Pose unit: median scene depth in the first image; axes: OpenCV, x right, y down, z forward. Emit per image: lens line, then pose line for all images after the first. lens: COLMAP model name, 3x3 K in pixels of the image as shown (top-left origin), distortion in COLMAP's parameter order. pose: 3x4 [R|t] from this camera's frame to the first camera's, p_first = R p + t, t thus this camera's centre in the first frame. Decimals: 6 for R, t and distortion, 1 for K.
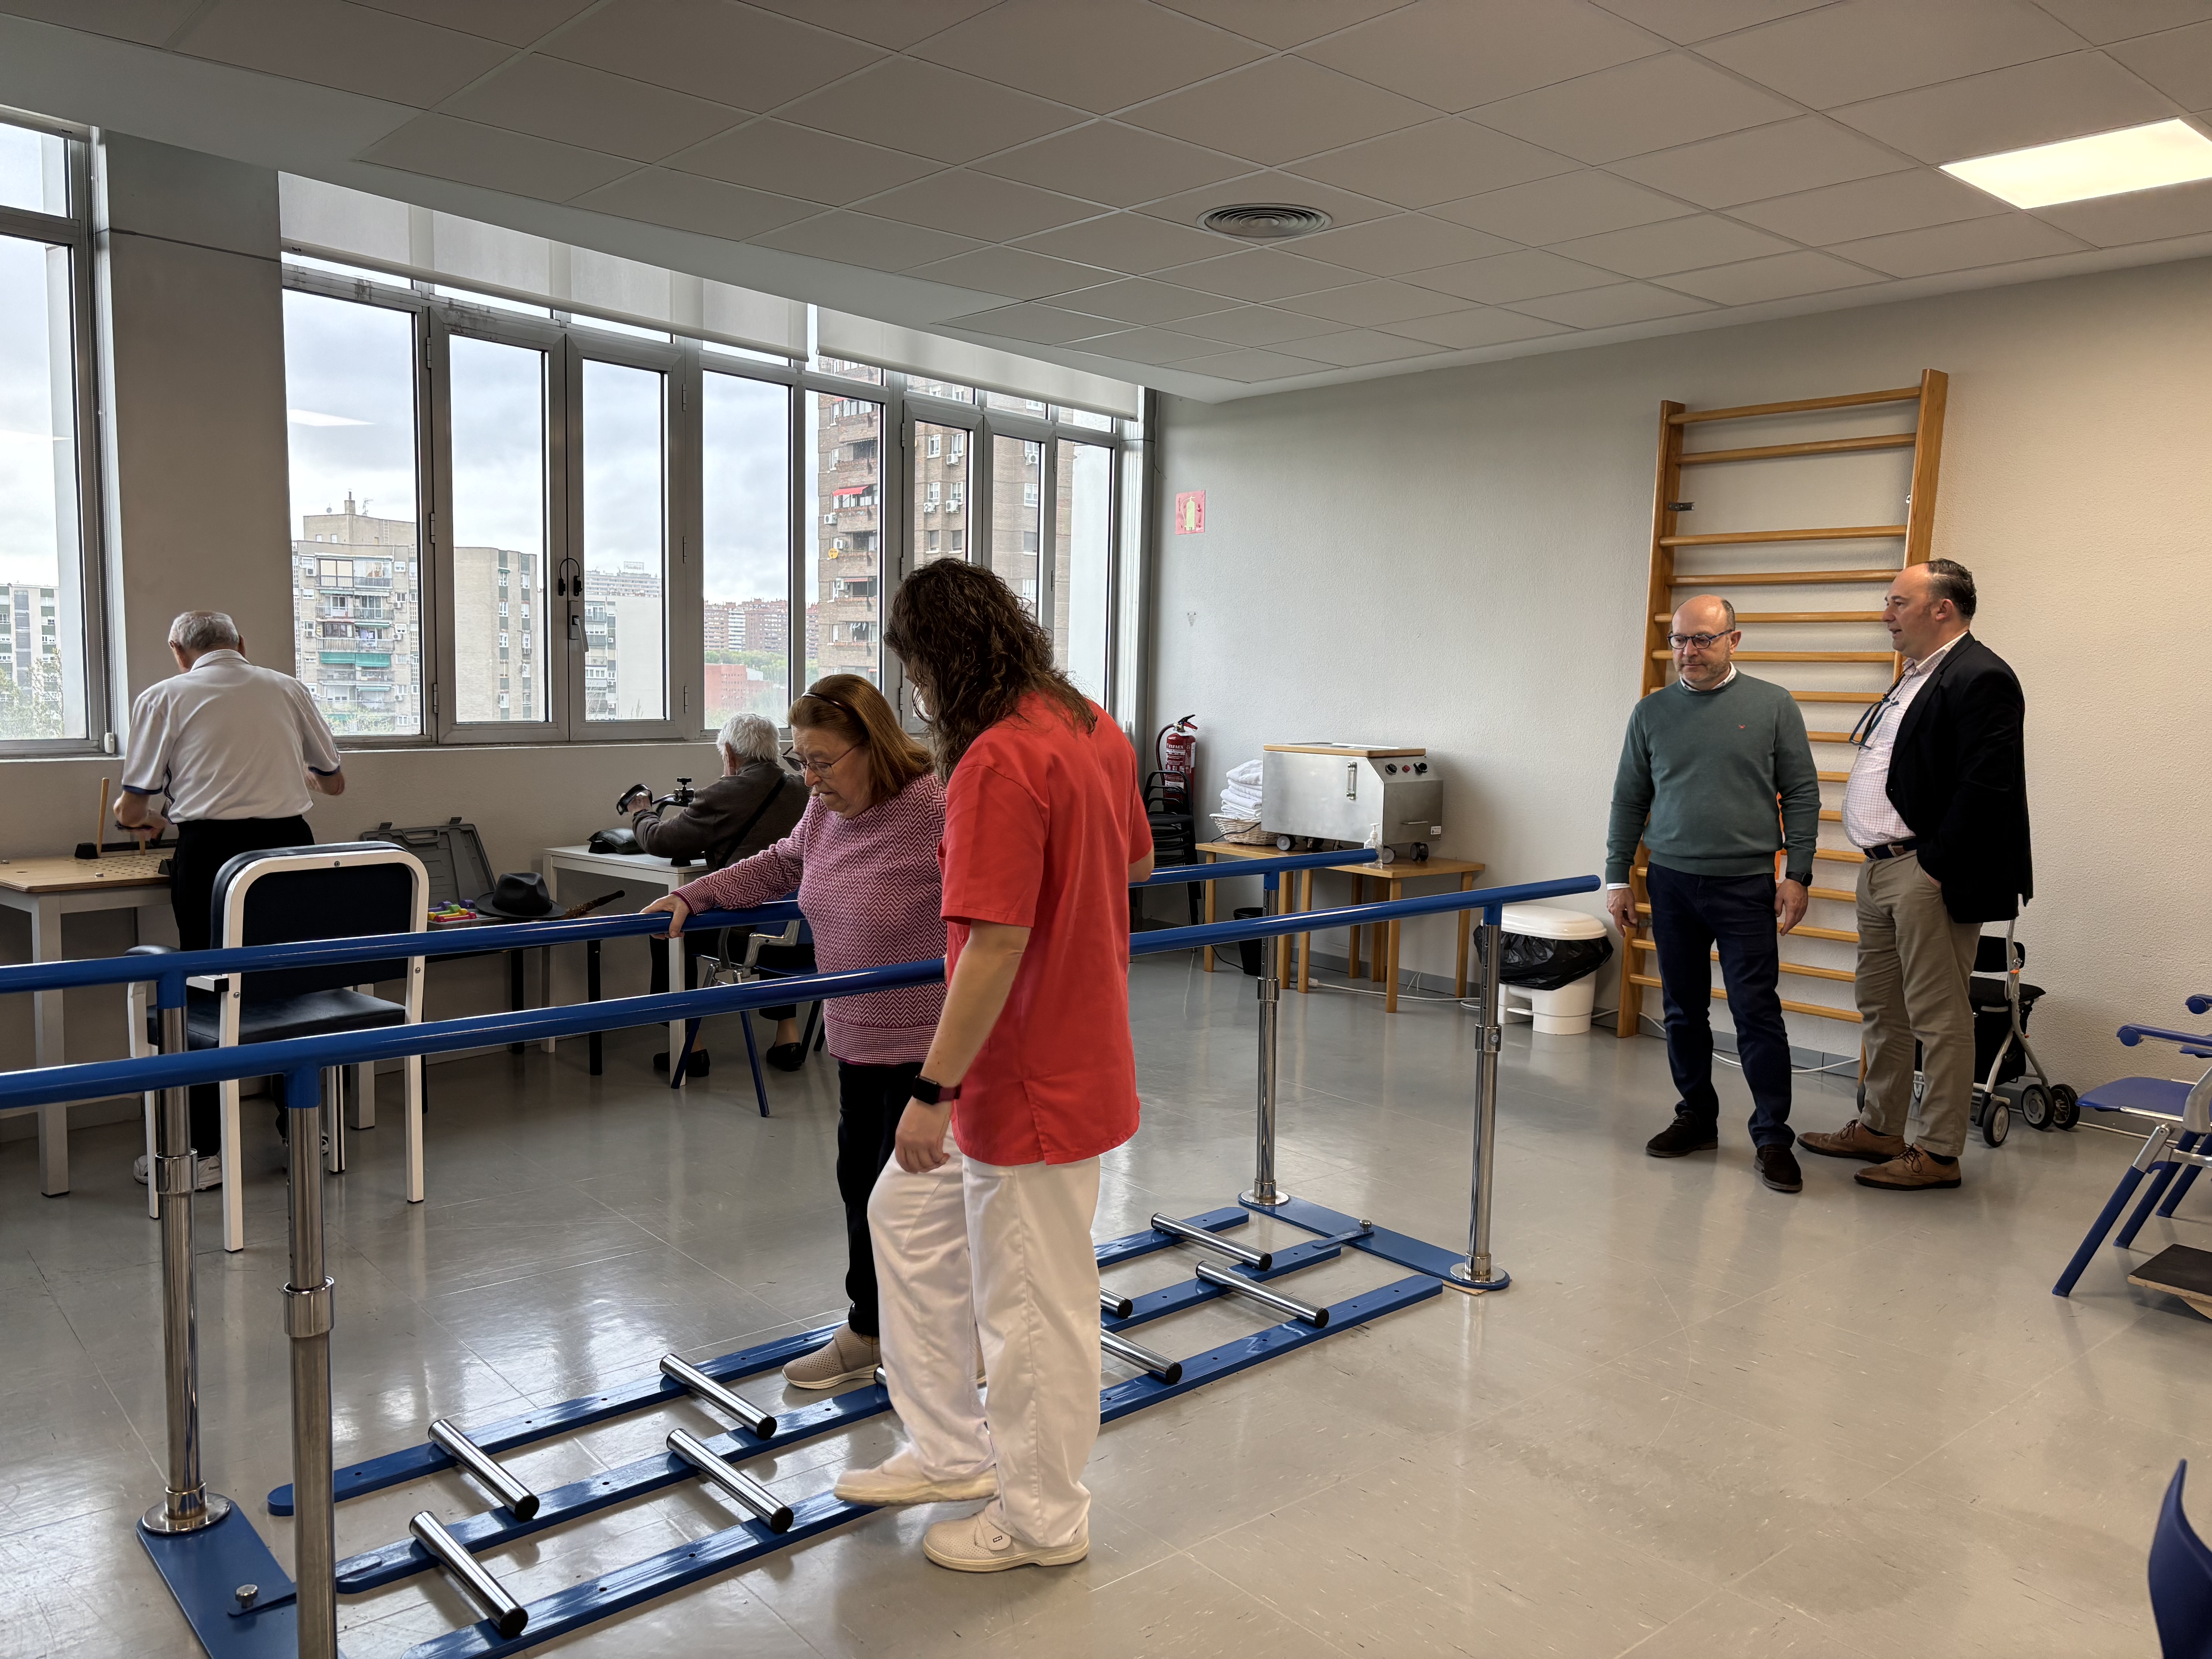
lens RADIAL K [[1655.5, 0, 1107.1], [0, 1655.5, 829.0], [0, 0, 1]] dist [0.003282, 0.001338]
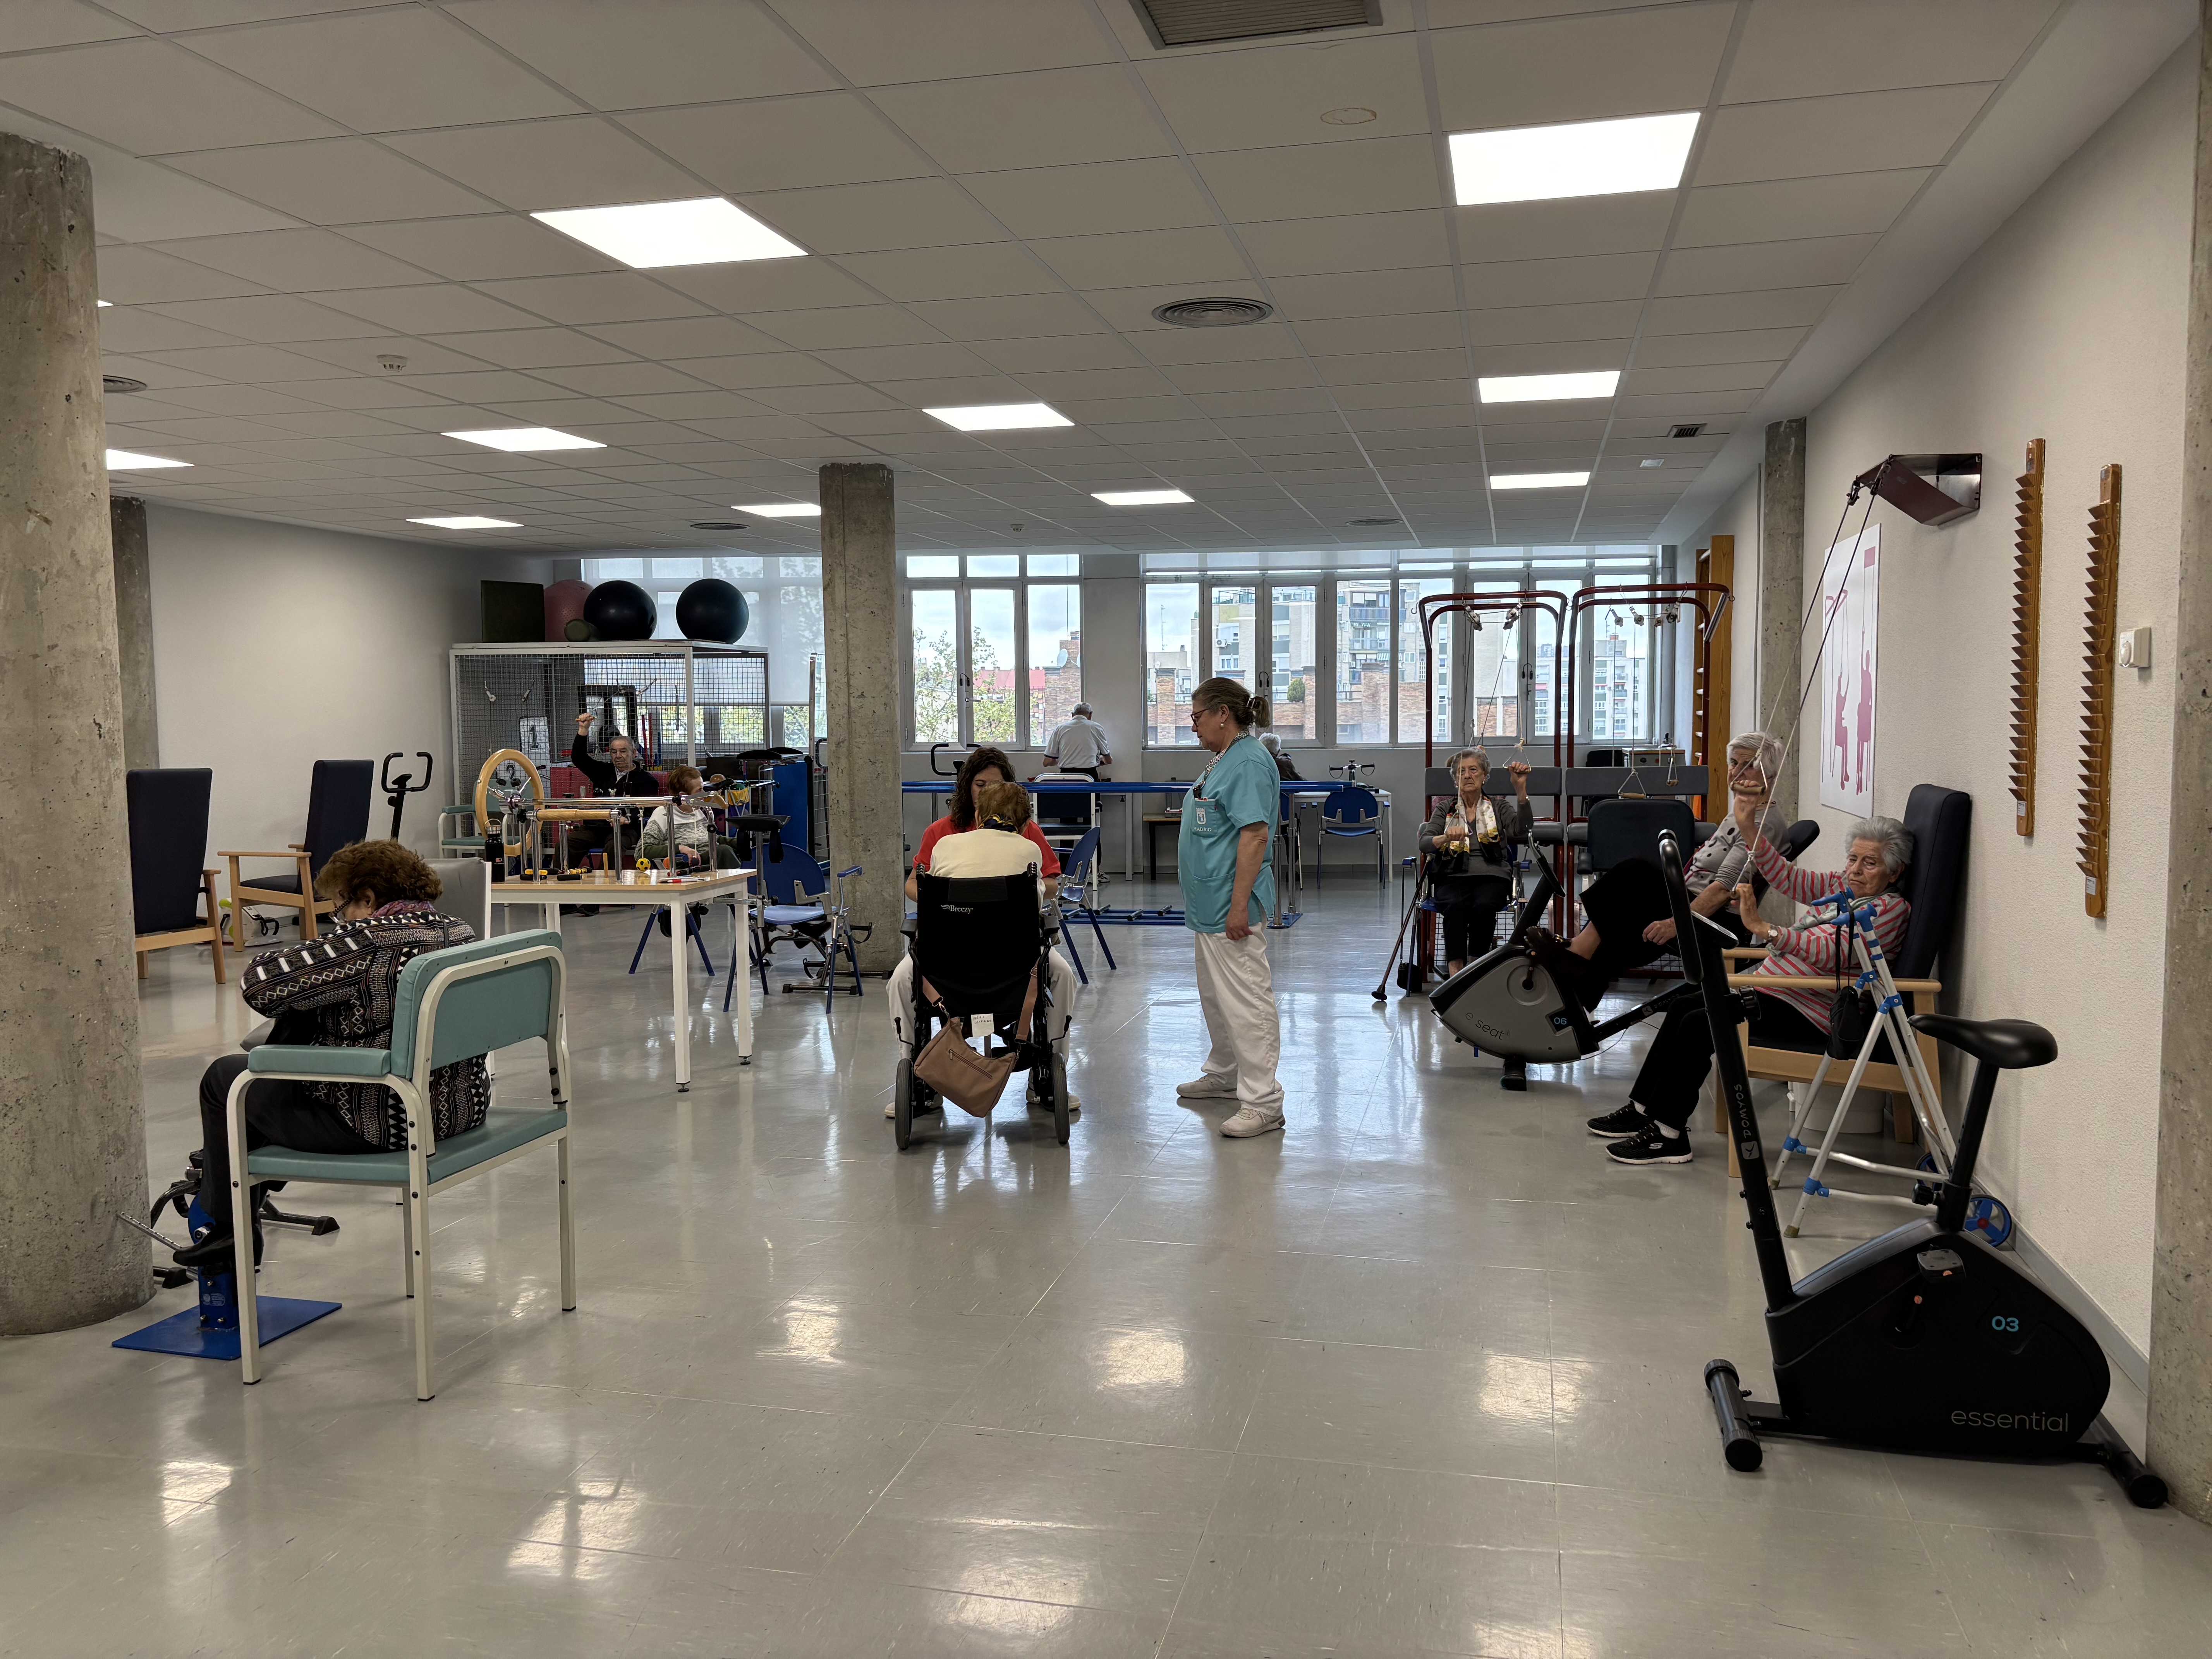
lens RADIAL K [[1655.5, 0, 1107.7], [0, 1655.5, 831.2], [0, 0, 1]] dist [0.003282, 0.001338]
pose [[0.560024, 0.039766, -0.827521, 1.698649], [-0.058499, 0.998252, 0.008381, 0.074622], [0.826408, 0.043716, 0.561372, -0.593804]]
